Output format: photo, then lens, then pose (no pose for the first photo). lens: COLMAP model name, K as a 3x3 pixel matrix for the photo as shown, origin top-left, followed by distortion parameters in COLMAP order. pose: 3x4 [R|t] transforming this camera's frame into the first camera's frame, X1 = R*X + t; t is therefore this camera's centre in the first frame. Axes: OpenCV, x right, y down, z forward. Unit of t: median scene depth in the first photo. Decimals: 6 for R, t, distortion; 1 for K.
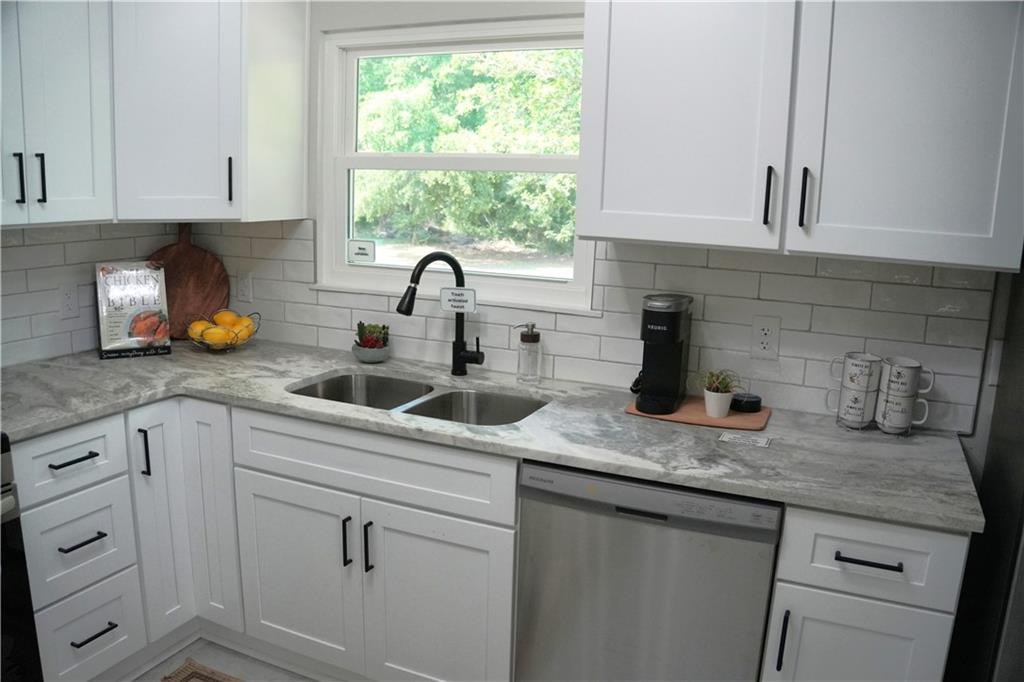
lens RADIAL K [[820.9, 0, 504.0], [0, 820.9, 350.8], [0, 0, 1]] dist [-0.193606, 0.103280]
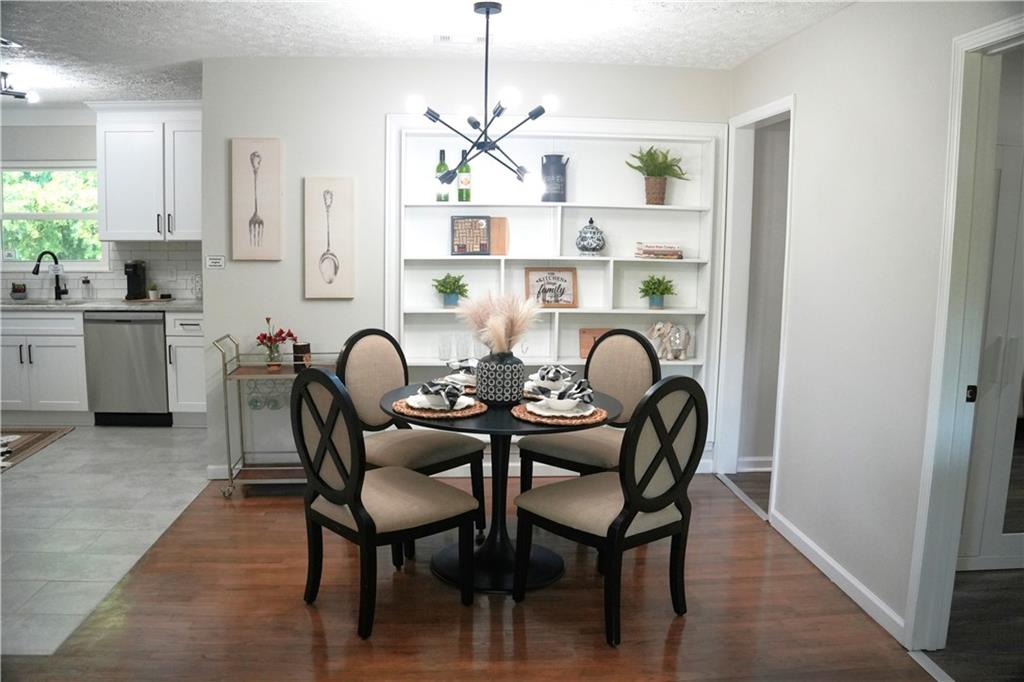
lens RADIAL K [[820.9, 0, 502.4], [0, 820.9, 349.0], [0, 0, 1]] dist [-0.193606, 0.103280]
pose [[0.875947, -0.083827, 0.475069, -0.007981], [0.106739, 0.994057, -0.021405, 0.393363], [-0.470451, 0.069458, 0.879688, -1.811315]]
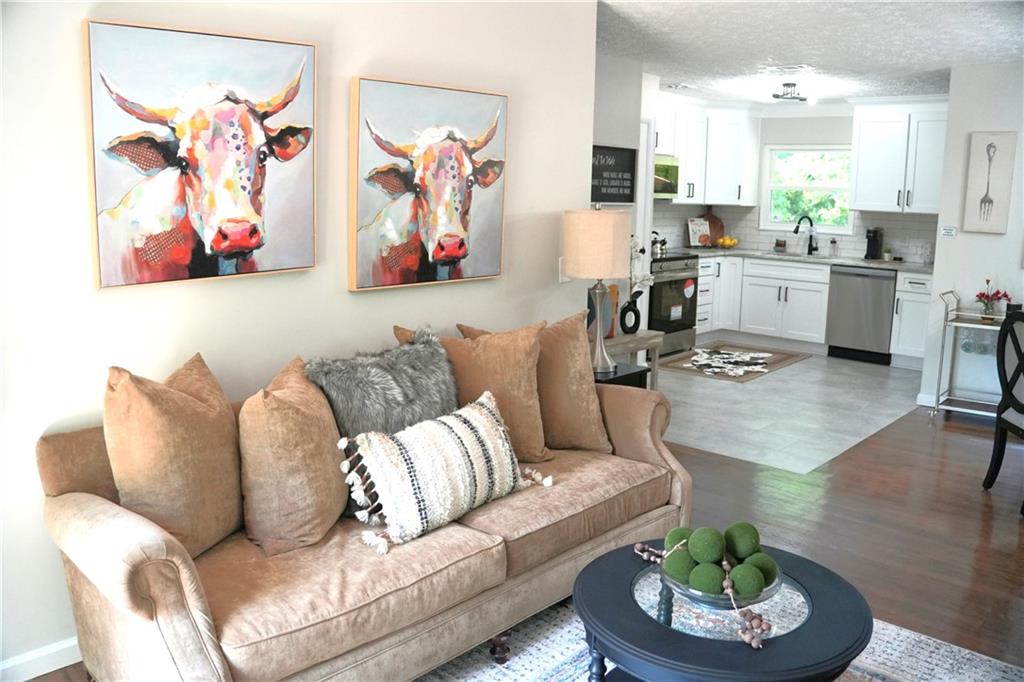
lens RADIAL K [[820.9, 0, 486.3], [0, 820.9, 349.9], [0, 0, 1]] dist [-0.193606, 0.103280]
pose [[0.937468, 0.047394, -0.344828, -0.157726], [-0.053130, 0.998562, -0.007197, 0.509786], [0.343991, 0.025068, 0.938638, -2.426969]]
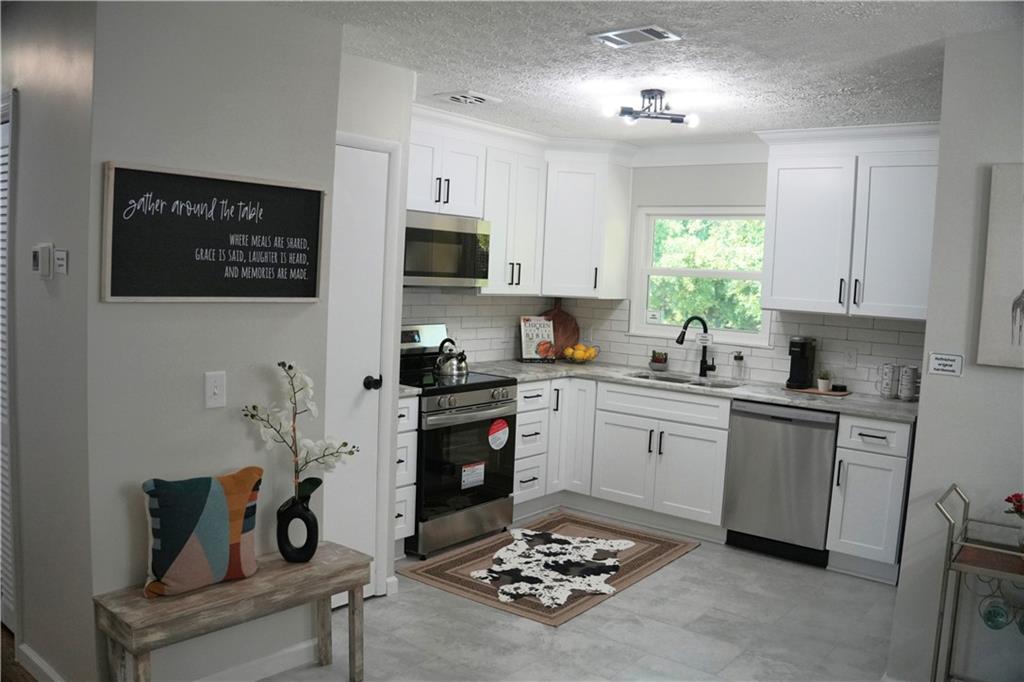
lens RADIAL K [[820.9, 0, 494.6], [0, 820.9, 349.3], [0, 0, 1]] dist [-0.193606, 0.103280]
pose [[0.962645, 0.035642, -0.268410, -0.015736], [-0.067266, 0.991701, -0.109561, 0.228119], [0.262278, 0.123523, 0.957054, -1.123559]]
